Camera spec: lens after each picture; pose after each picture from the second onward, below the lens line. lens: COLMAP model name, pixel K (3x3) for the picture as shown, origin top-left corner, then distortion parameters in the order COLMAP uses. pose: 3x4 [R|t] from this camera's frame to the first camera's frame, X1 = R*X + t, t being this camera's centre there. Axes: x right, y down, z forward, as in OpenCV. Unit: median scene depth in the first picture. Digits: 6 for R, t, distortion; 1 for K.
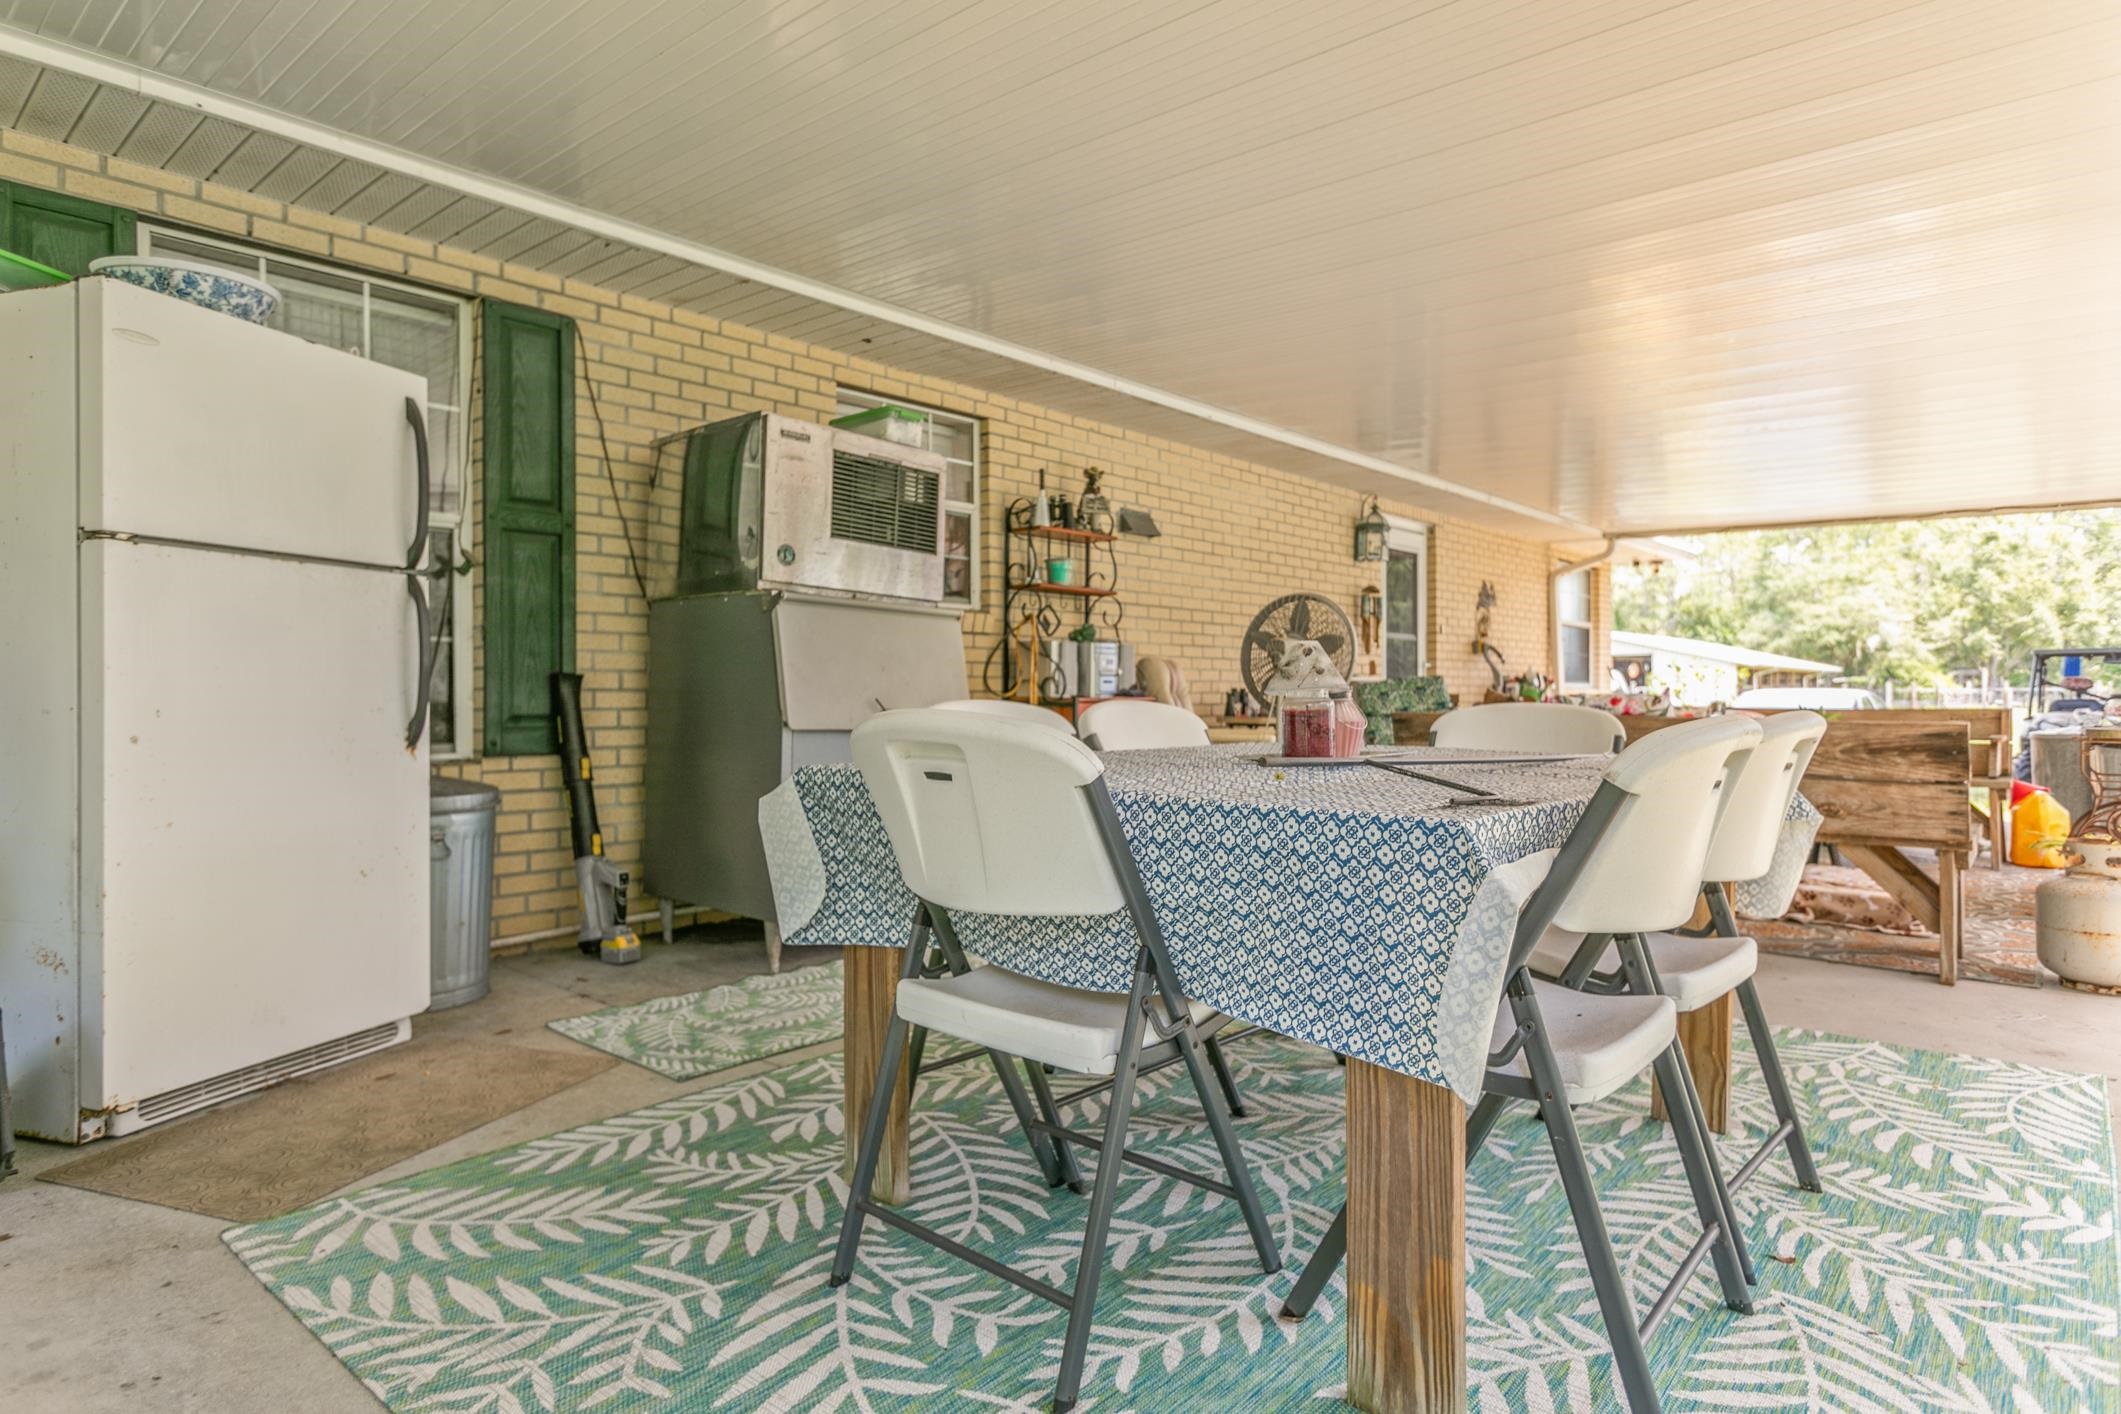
lens RADIAL K [[1222.9, 0, 1063.9], [0, 1222.9, 699.3], [0, 0, 1]] dist [-0.000401, -0.000064]
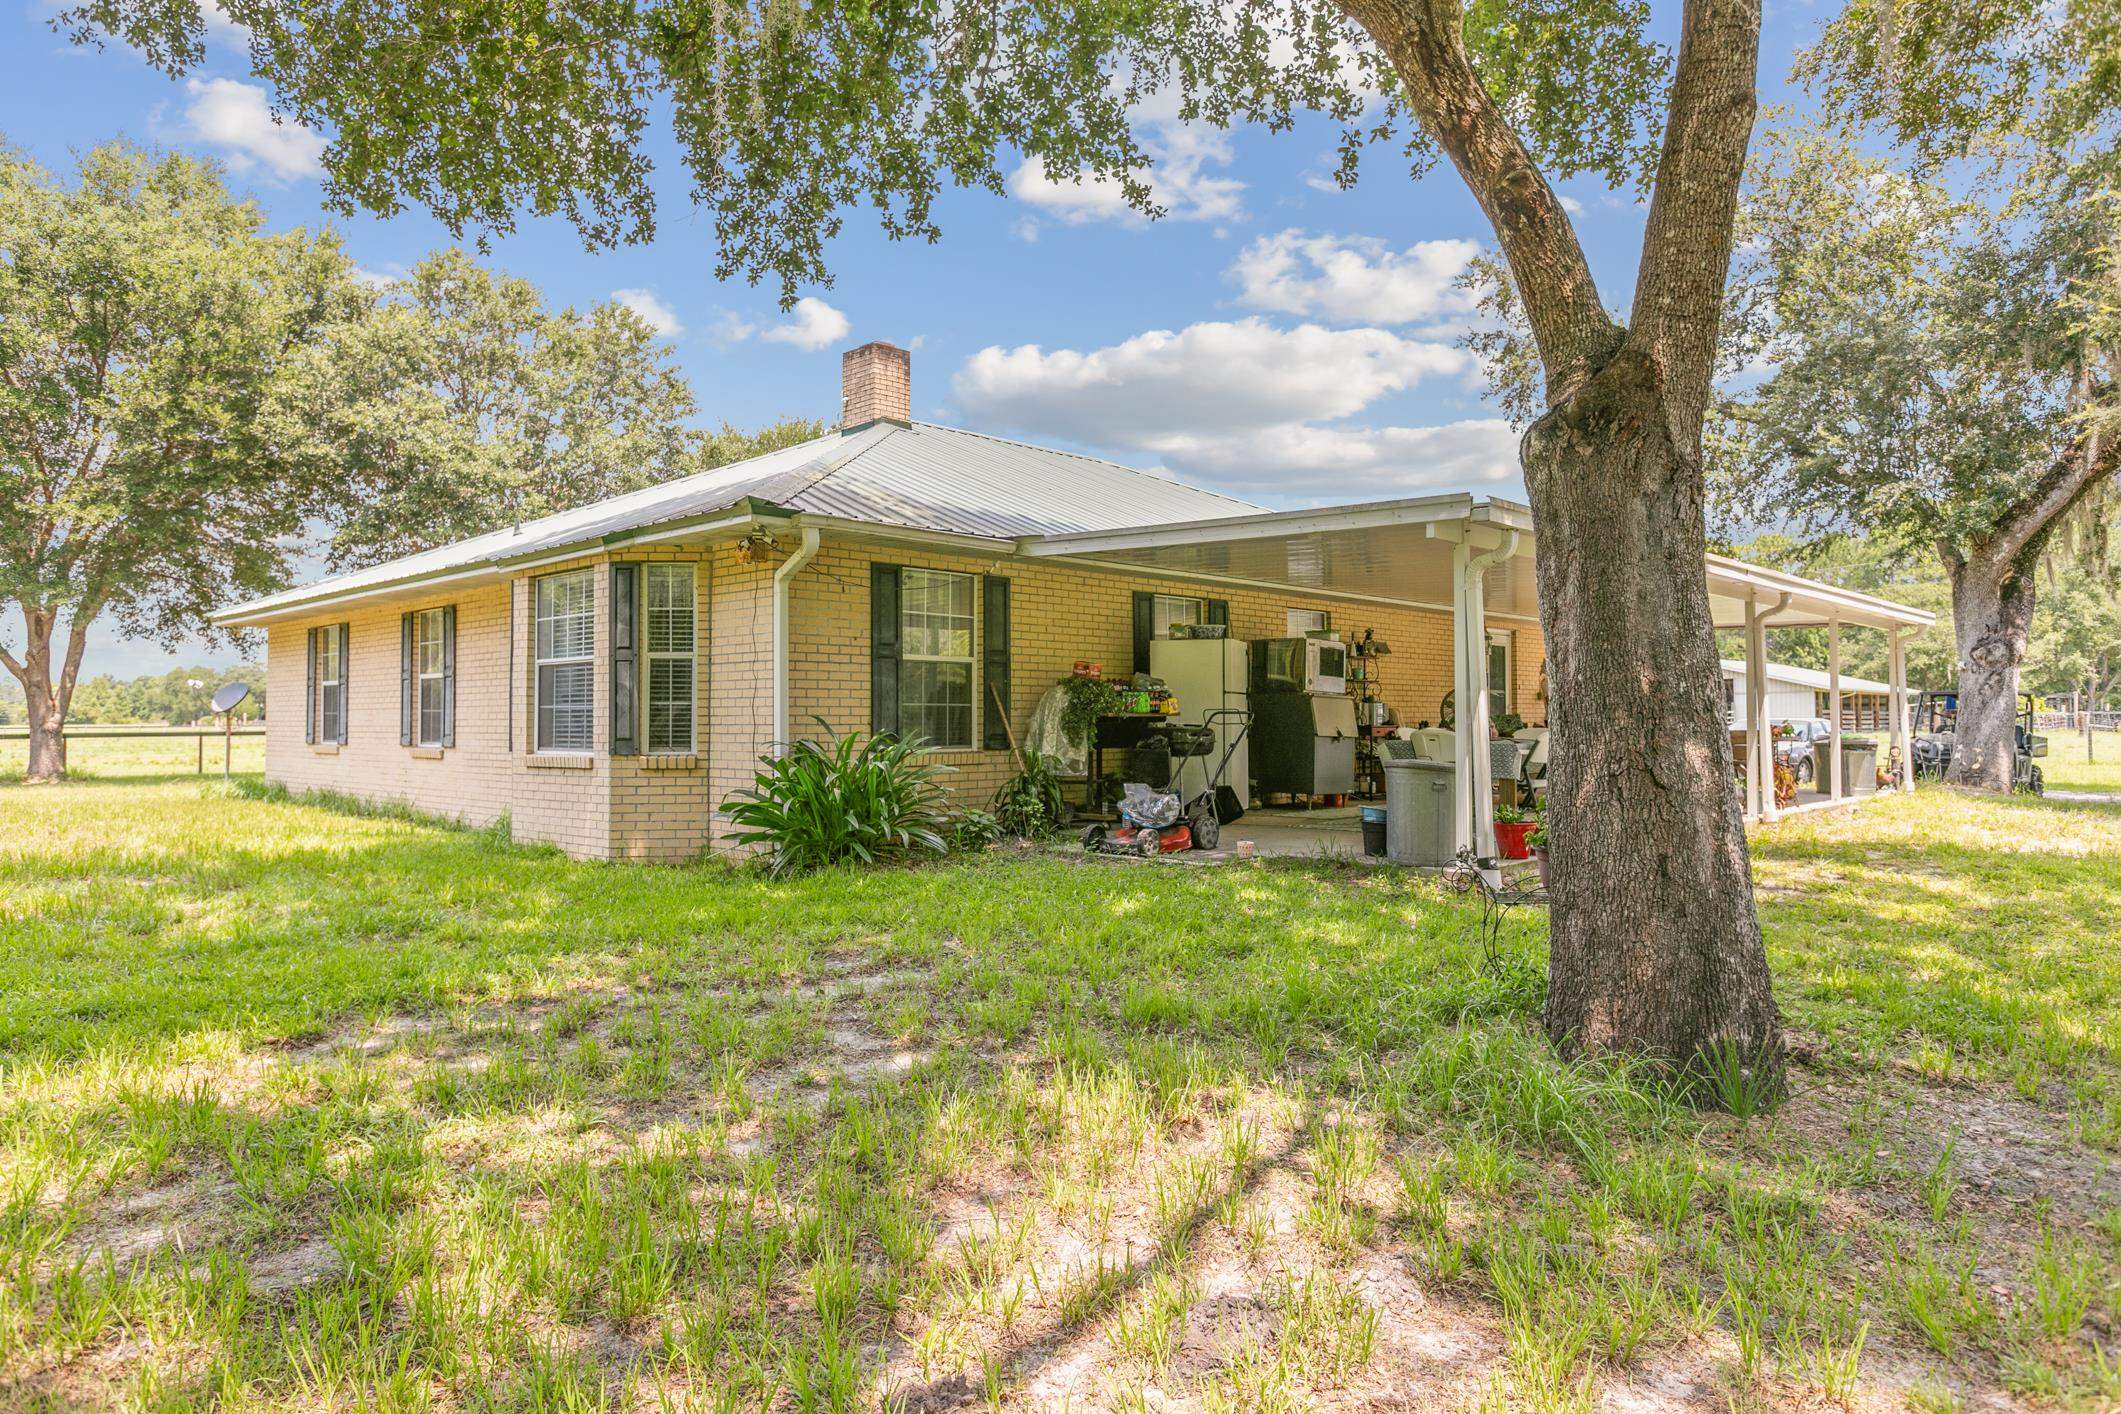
lens RADIAL K [[1319.4, 0, 1056.7], [0, 1319.4, 707.9], [0, 0, 1]] dist [0.001812, 0.000301]
pose [[0.999022, -0.002336, -0.044149, -0.034555], [0.001808, 0.999926, -0.012002, -0.000312], [0.044173, 0.011911, 0.998953, -0.117155]]
